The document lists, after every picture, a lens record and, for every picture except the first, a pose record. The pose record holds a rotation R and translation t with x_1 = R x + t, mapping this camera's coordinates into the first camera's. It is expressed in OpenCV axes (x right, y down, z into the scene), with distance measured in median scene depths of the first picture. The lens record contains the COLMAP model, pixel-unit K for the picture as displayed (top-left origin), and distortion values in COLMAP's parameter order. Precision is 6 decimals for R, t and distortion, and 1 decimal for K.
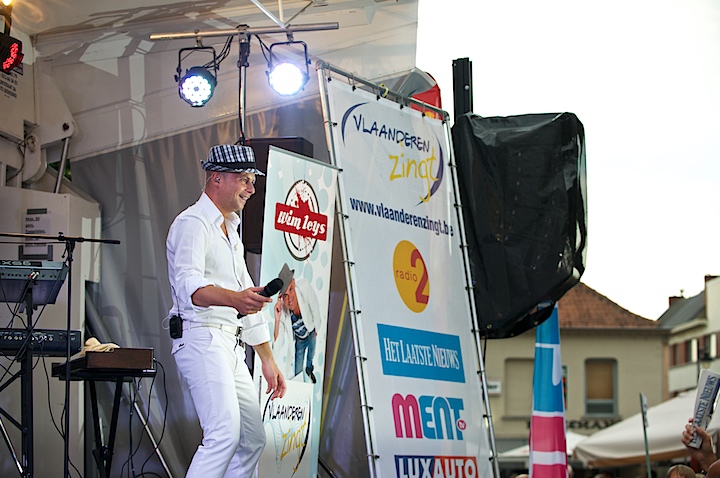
lens RADIAL K [[1702.0, 0, 360.0], [0, 1702.0, 239.0], [0, 0, 1]] dist [0.006910, -4.551809]
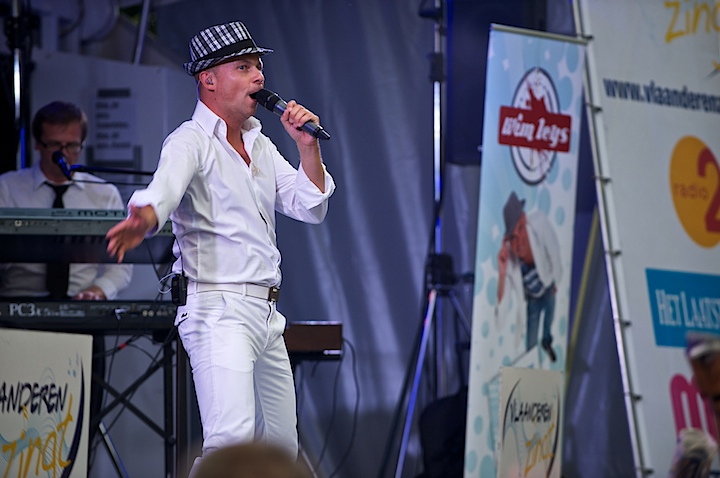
lens RADIAL K [[4100.1, 0, 360.0], [0, 4100.1, 239.0], [0, 0, 1]] dist [2.485611, 3.855377]
pose [[0.998683, -0.005658, -0.050990, -0.019719], [0.009441, 0.997195, 0.074246, -0.088158], [0.050427, -0.074630, 0.995935, -0.652269]]
